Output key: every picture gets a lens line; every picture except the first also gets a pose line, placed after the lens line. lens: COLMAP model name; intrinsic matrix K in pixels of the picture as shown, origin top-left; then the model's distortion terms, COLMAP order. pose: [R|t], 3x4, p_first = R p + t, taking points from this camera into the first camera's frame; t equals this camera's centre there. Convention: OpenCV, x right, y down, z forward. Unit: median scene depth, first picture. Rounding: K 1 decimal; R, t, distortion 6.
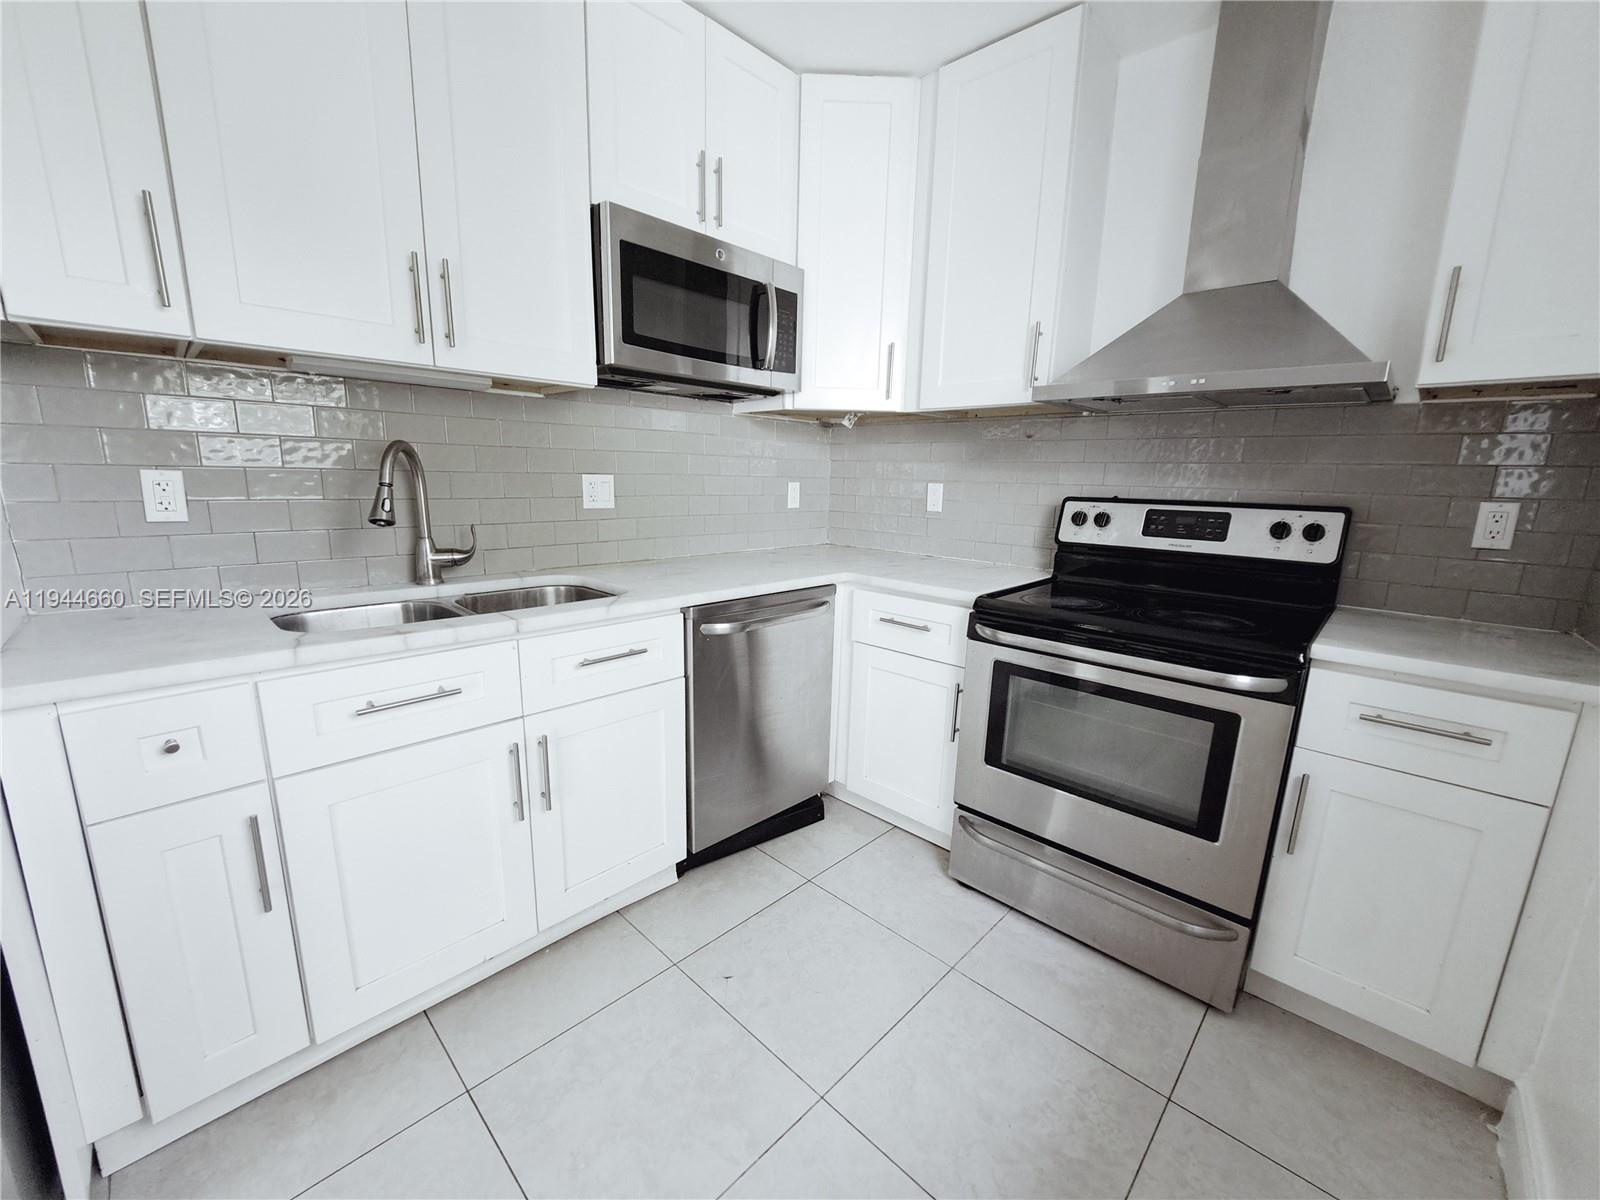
lens RADIAL K [[638.9, 0, 790.4], [0, 638.9, 612.2], [0, 0, 1]] dist [-0.015328, -0.000079]
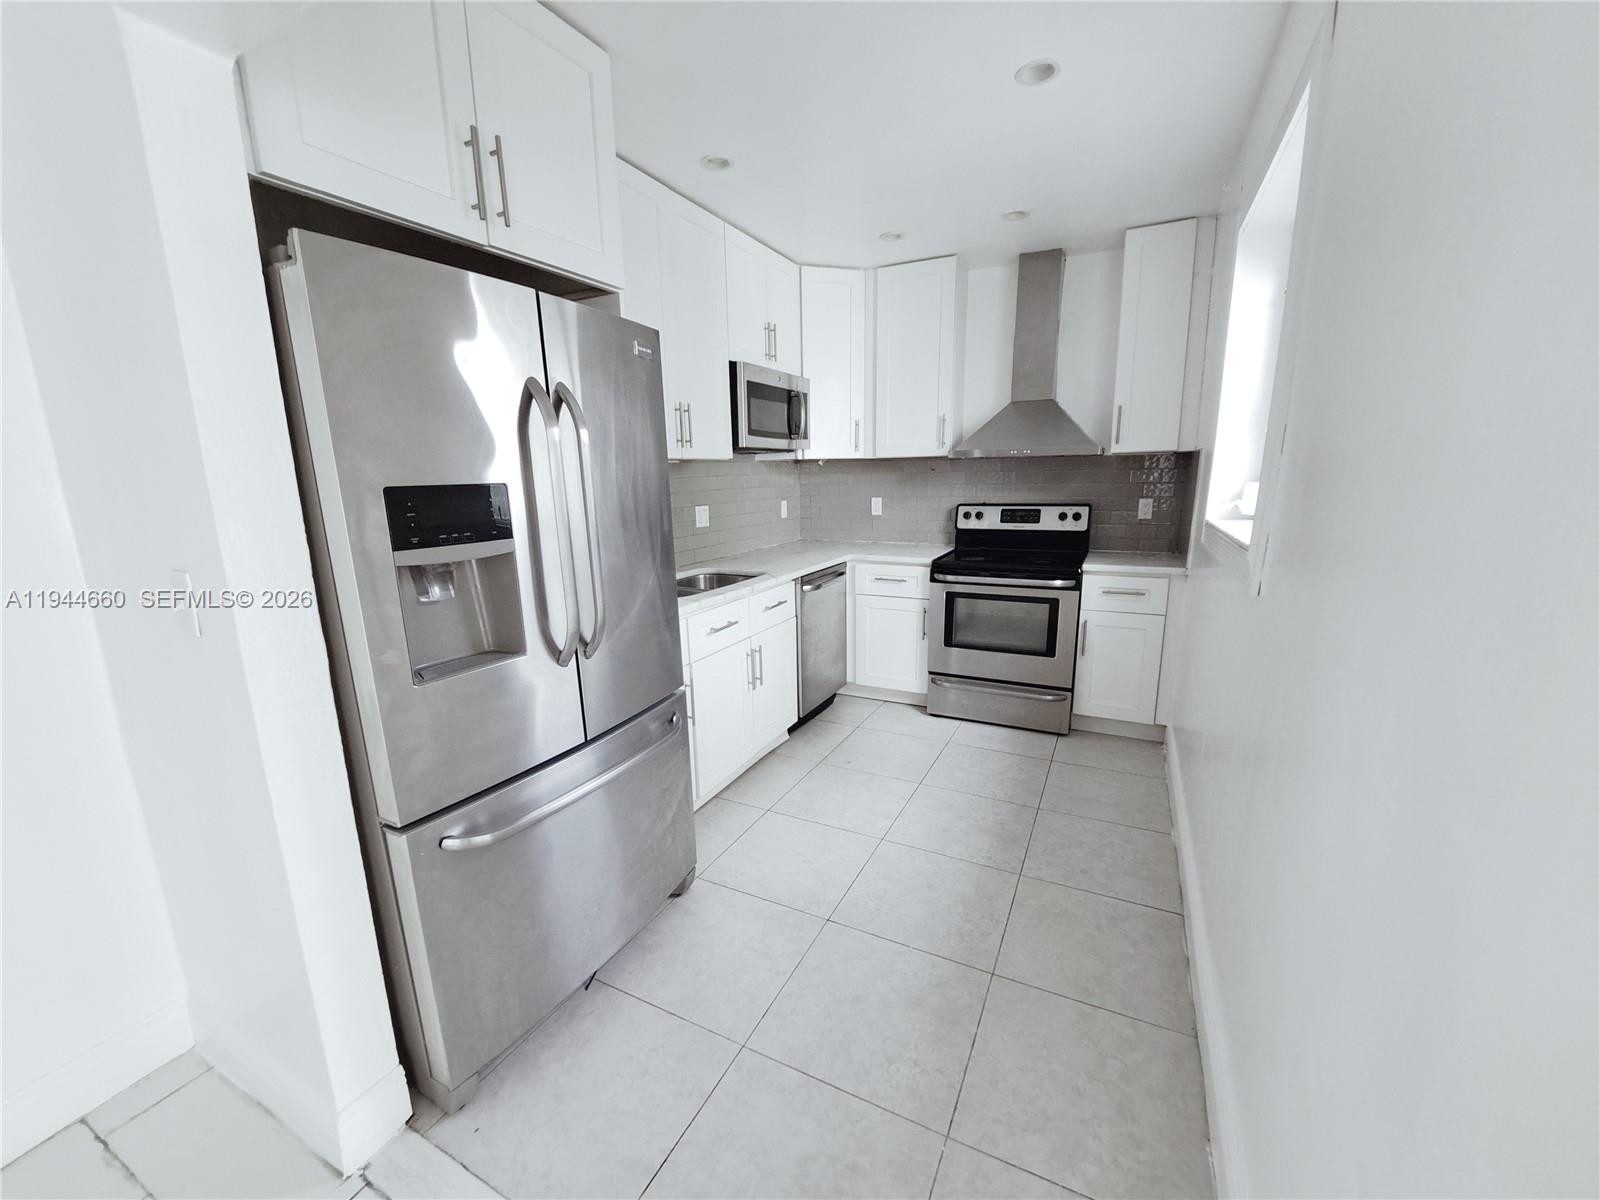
lens RADIAL K [[638.9, 0, 790.4], [0, 638.9, 612.2], [0, 0, 1]] dist [-0.015328, -0.000079]
pose [[0.955397, -0.102685, 0.276897, -0.671531], [0.101075, 0.994675, 0.020121, 0.050296], [-0.277489, 0.008763, 0.960689, -0.736362]]
